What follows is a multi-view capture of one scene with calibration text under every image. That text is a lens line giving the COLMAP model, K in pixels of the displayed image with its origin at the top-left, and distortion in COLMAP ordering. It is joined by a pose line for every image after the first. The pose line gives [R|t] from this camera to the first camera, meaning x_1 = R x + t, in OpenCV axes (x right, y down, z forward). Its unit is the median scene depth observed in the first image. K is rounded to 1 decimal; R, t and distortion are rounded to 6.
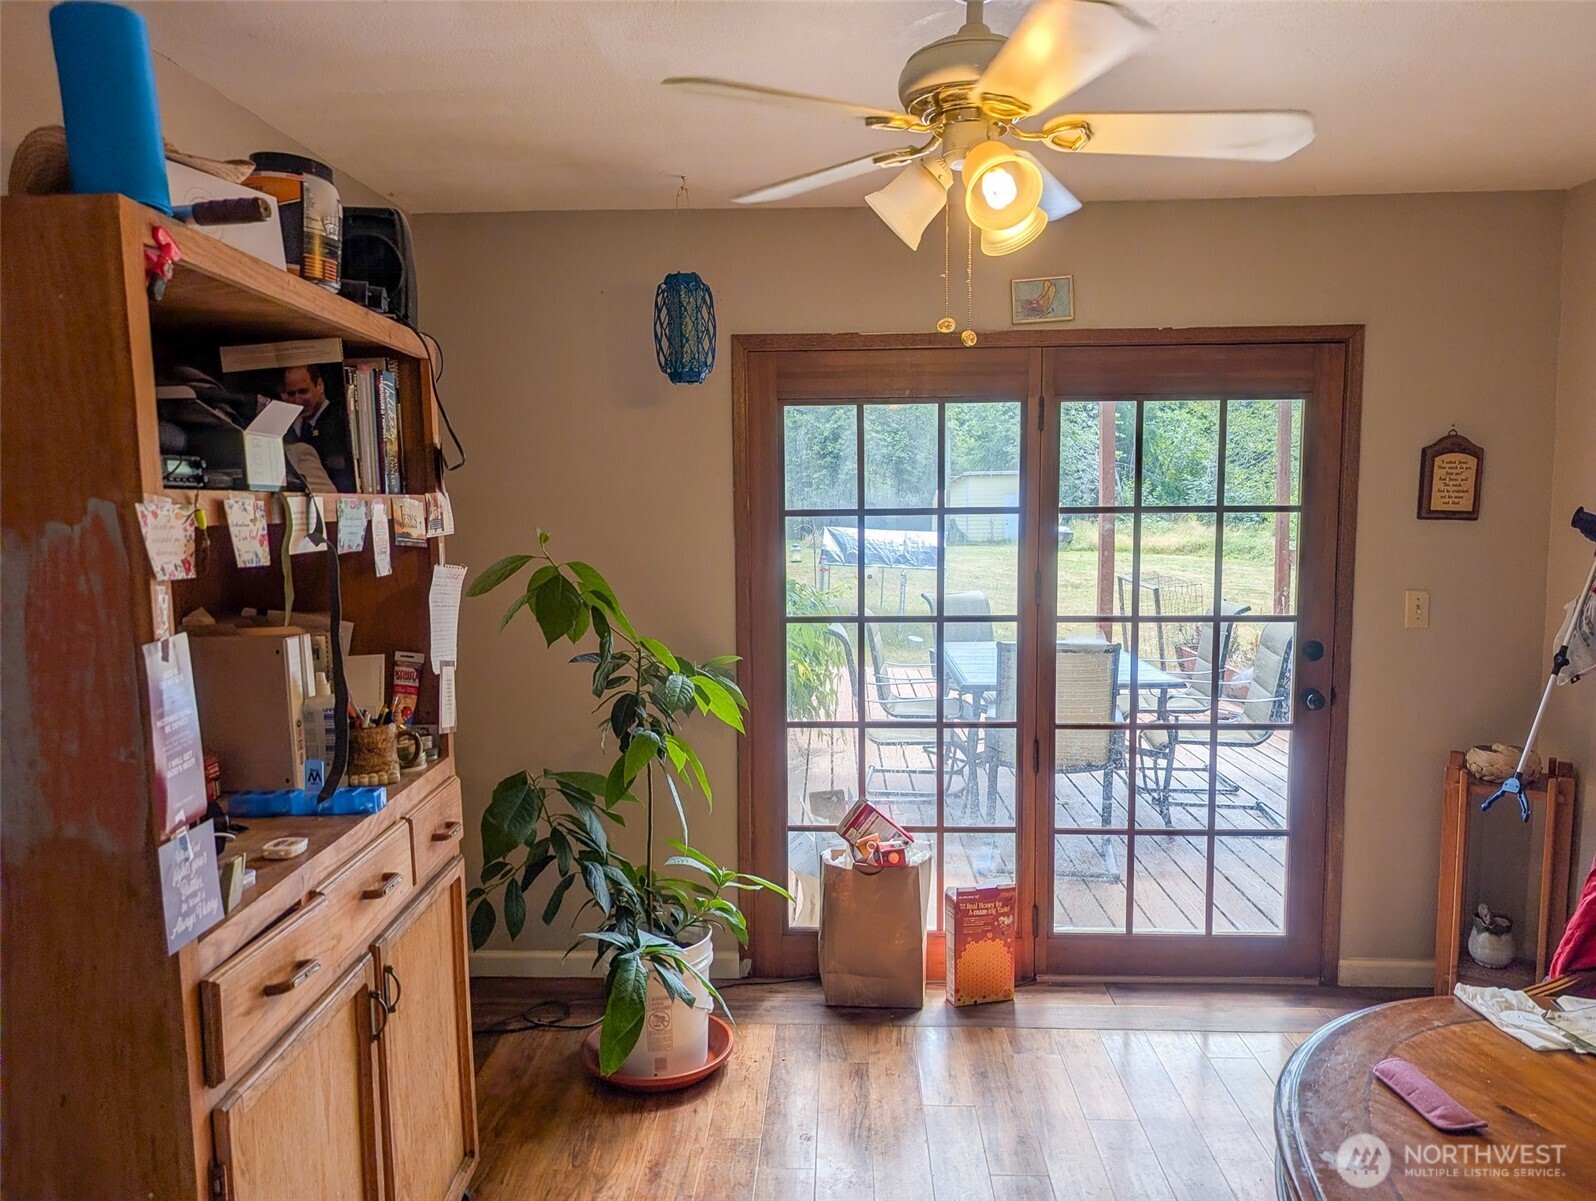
lens RADIAL K [[1128.4, 0, 794.8], [0, 1128.4, 612.6], [0, 0, 1]] dist [0.012167, -0.013667]
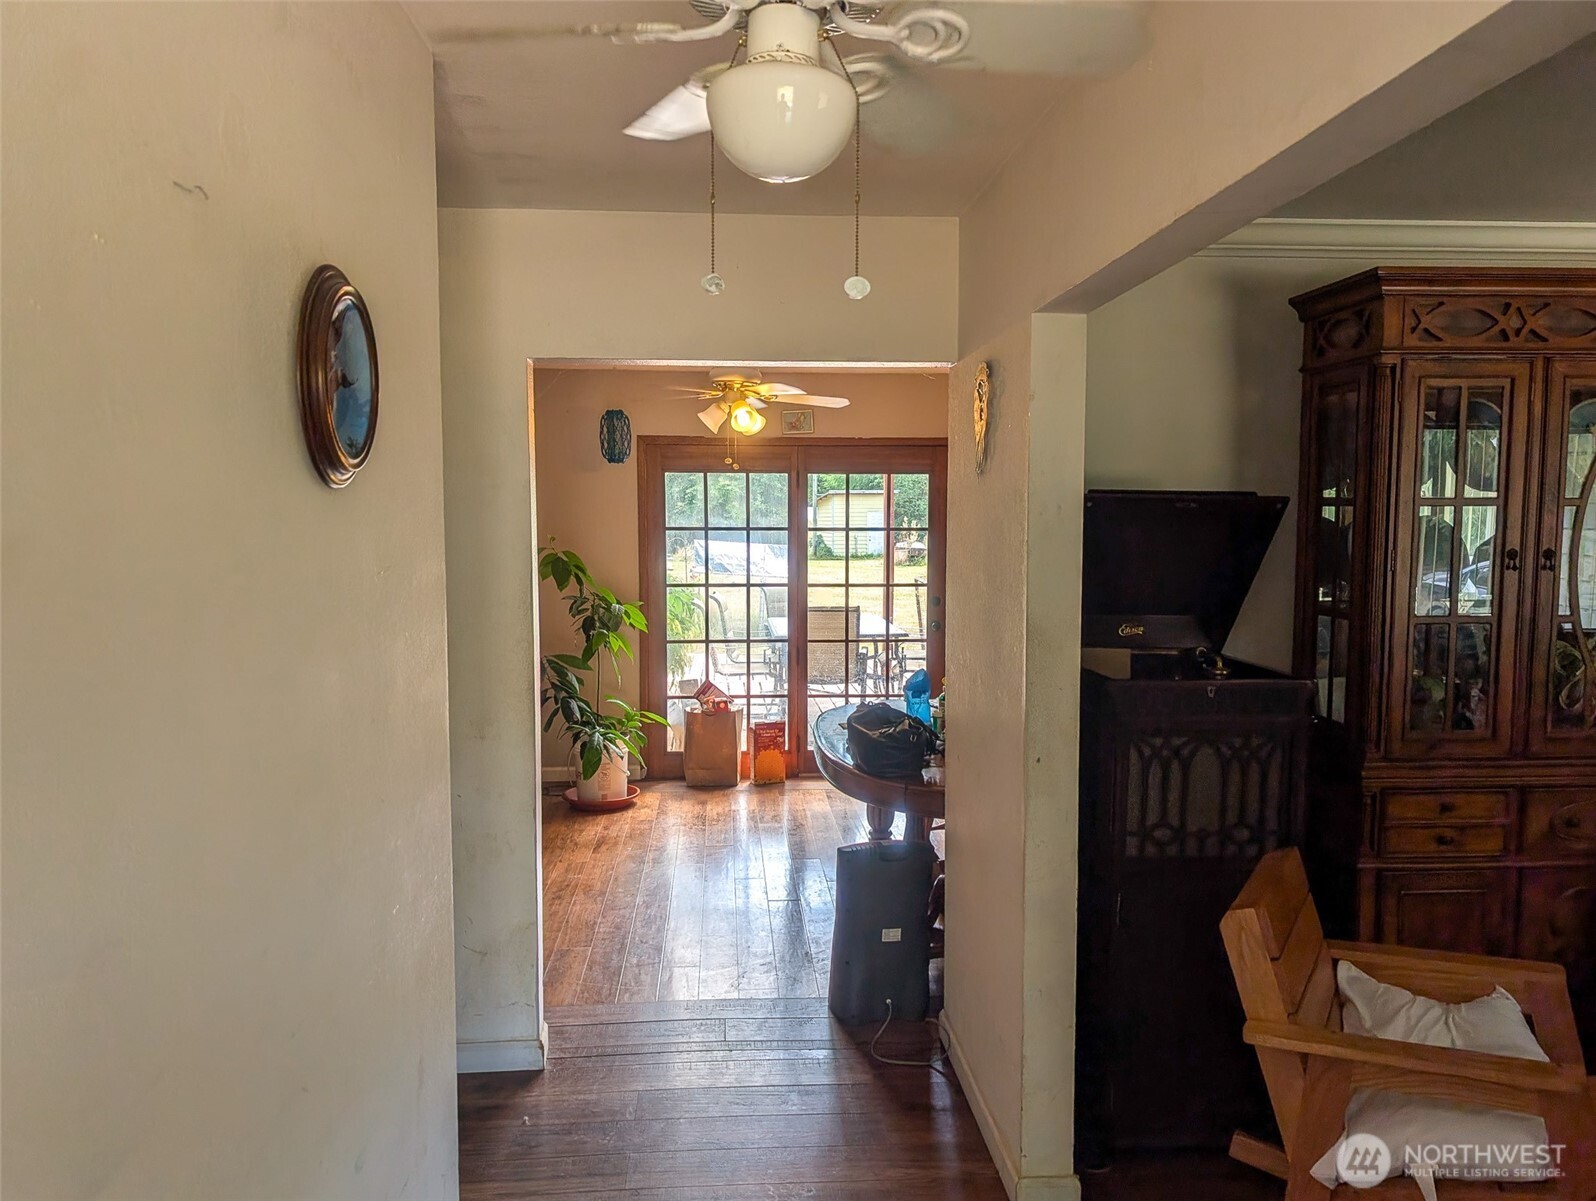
lens RADIAL K [[1128.4, 0, 809.4], [0, 1128.4, 598.6], [0, 0, 1]] dist [0.012167, -0.013667]
pose [[0.992159, 0.000924, 0.124978, -0.005892], [0.002228, 0.999683, -0.025081, 0.080241], [-0.124961, 0.025162, 0.991842, -0.942161]]
